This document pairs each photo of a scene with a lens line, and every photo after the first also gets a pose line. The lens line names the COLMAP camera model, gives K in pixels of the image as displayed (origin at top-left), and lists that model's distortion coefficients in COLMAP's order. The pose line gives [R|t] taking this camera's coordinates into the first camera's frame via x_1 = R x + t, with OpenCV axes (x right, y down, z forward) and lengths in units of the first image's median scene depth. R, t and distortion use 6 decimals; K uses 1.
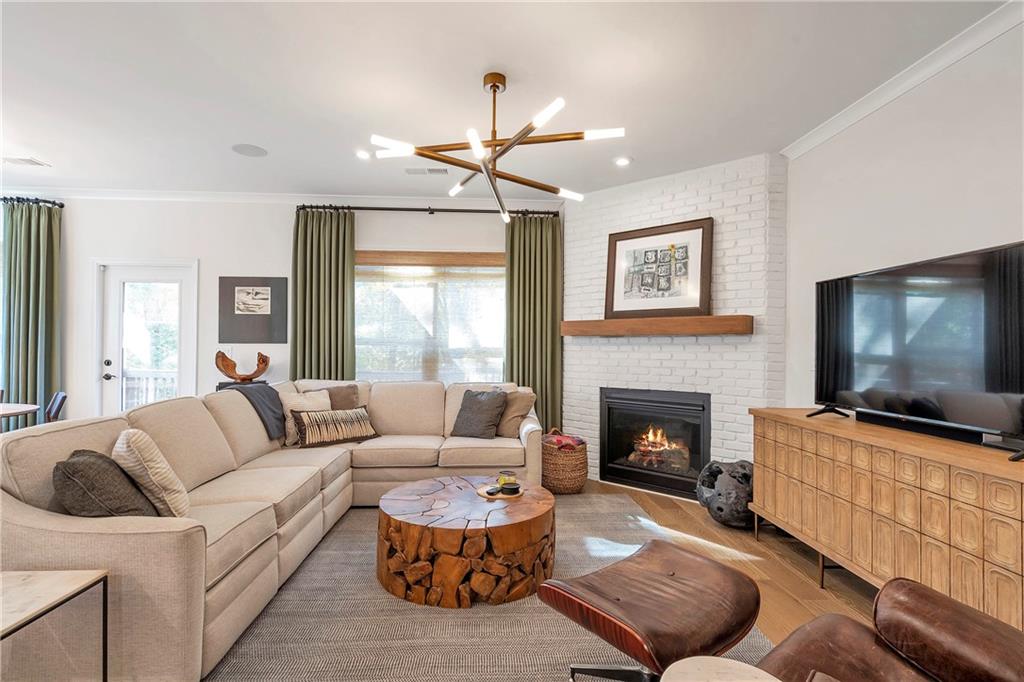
lens RADIAL K [[498.8, 0, 511.6], [0, 498.8, 342.8], [0, 0, 1]] dist [0.001945, -0.000381]
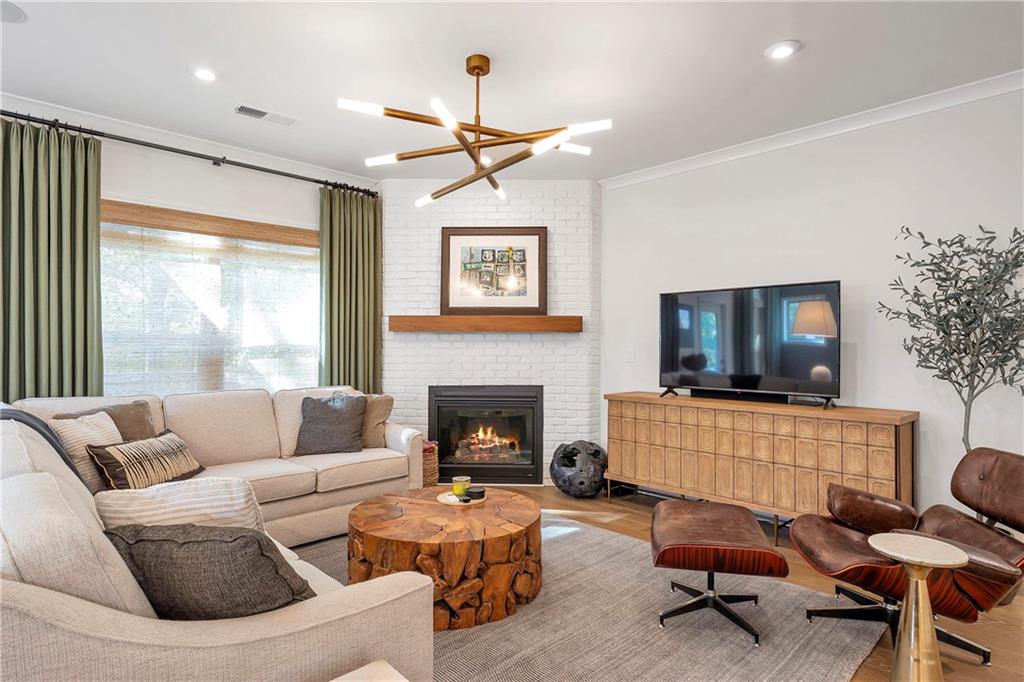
lens RADIAL K [[554.5, 0, 512.2], [0, 554.5, 341.2], [0, 0, 1]] dist [0.006830, 0.000792]
pose [[0.761371, -0.001596, 0.648315, -0.452345], [-0.001907, 0.999987, 0.004701, -0.002156], [-0.648314, -0.004816, 0.761358, 0.104594]]
